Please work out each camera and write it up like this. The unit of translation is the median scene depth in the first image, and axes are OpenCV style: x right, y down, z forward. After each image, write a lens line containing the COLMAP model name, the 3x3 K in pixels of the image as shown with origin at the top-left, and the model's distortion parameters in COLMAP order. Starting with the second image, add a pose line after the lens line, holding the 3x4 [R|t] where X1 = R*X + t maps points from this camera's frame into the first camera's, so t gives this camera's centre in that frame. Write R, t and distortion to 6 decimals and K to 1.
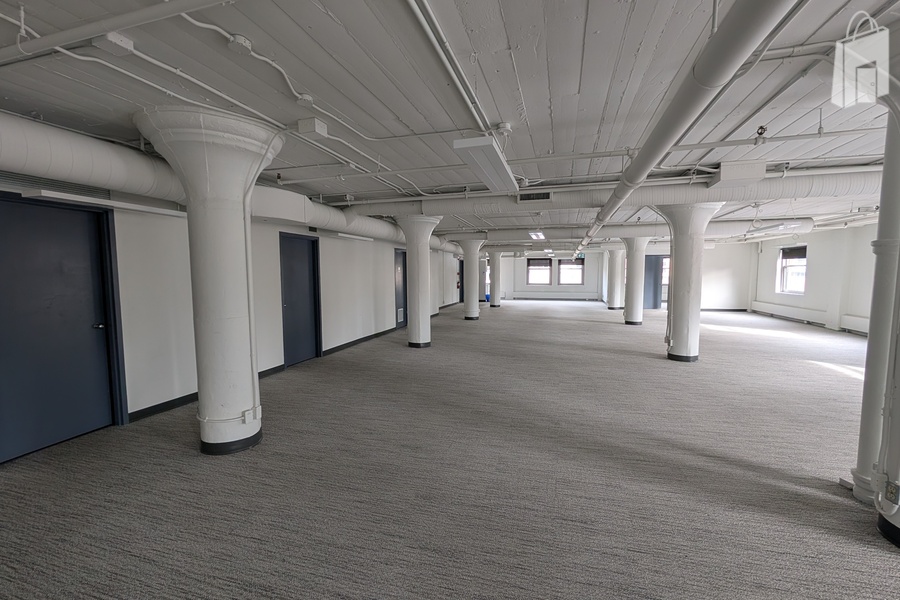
lens RADIAL K [[387.3, 0, 451.9], [0, 387.3, 305.6], [0, 0, 1]] dist [-0.001354, 0.000033]
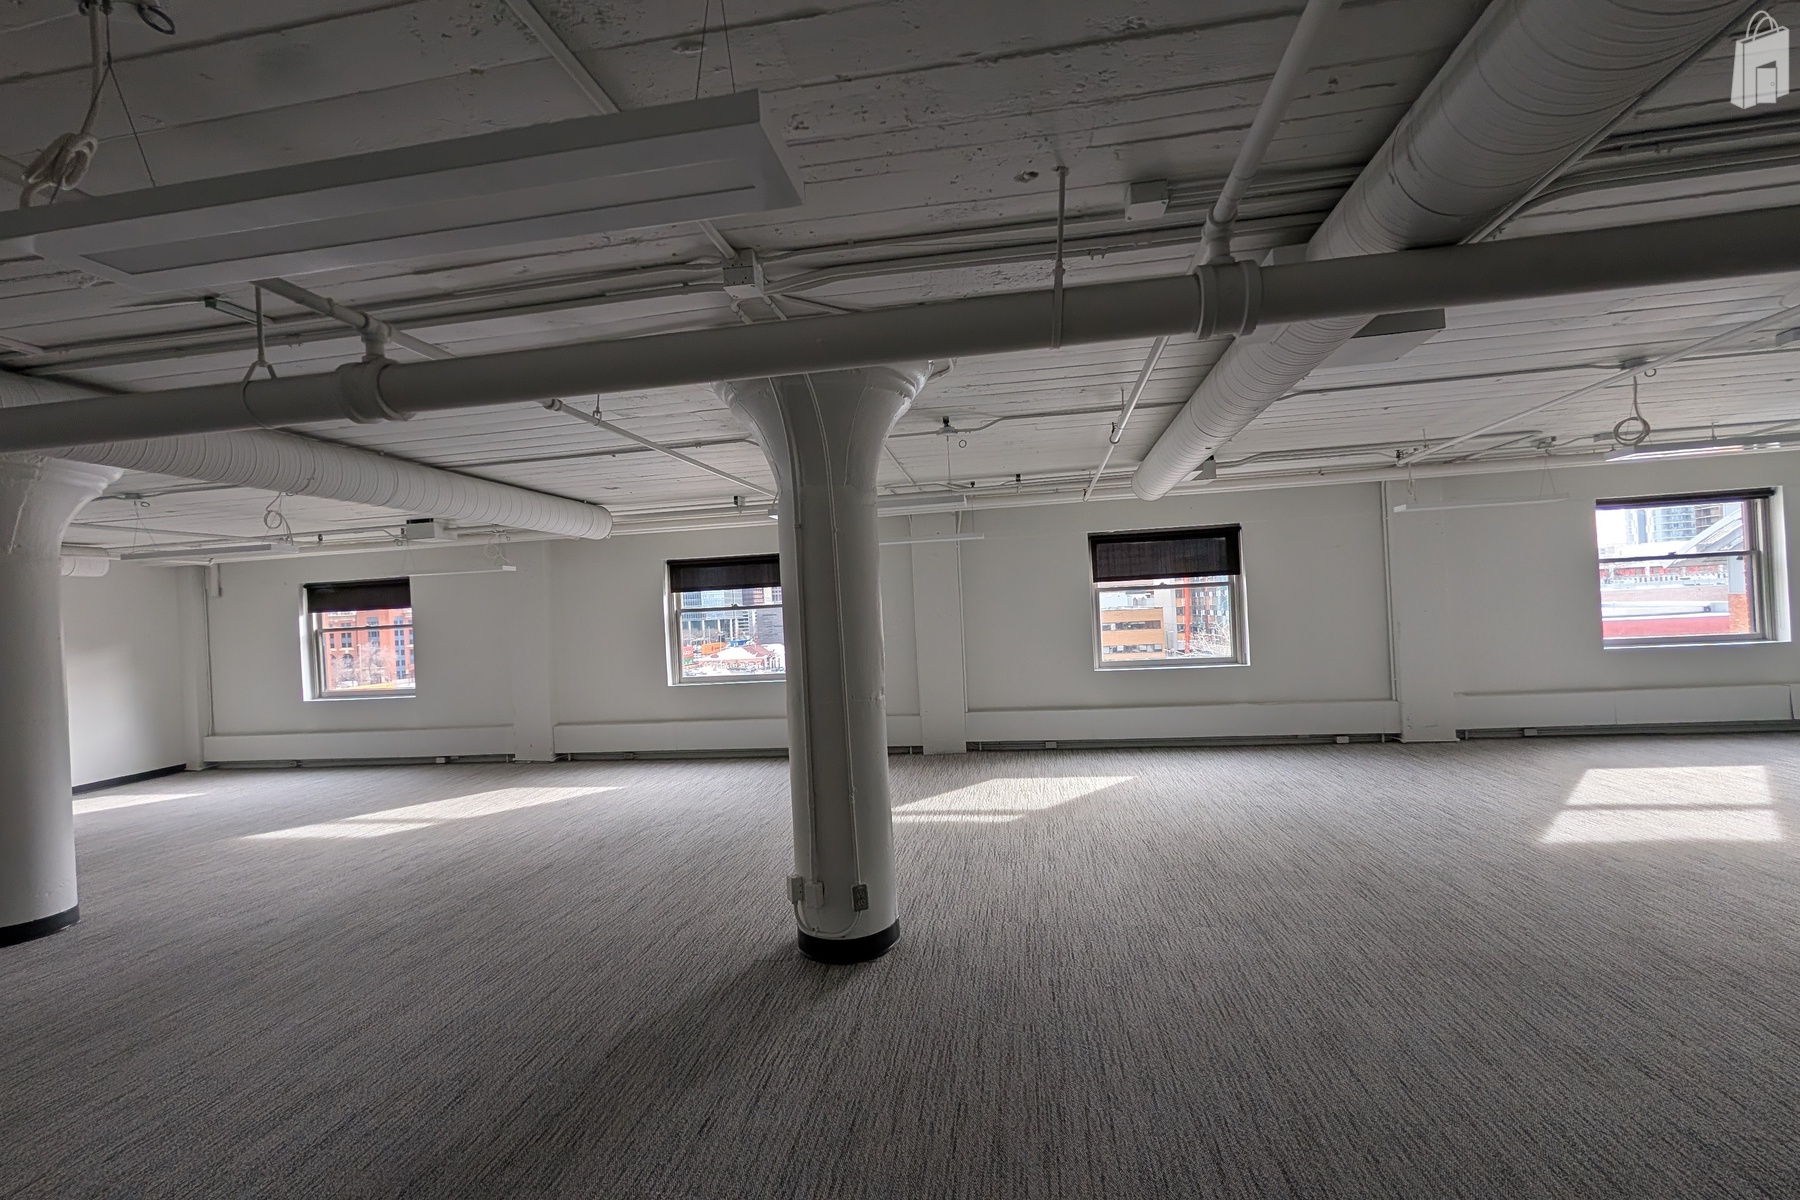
lens RADIAL K [[774.6, 0, 903.7], [0, 774.6, 611.2], [0, 0, 1]] dist [-0.001354, 0.000033]
pose [[-0.108495, 0.017795, 0.993938, 0.026690], [0.135112, 0.990826, -0.002991, -0.040270], [-0.984872, 0.133969, -0.109904, 0.504877]]
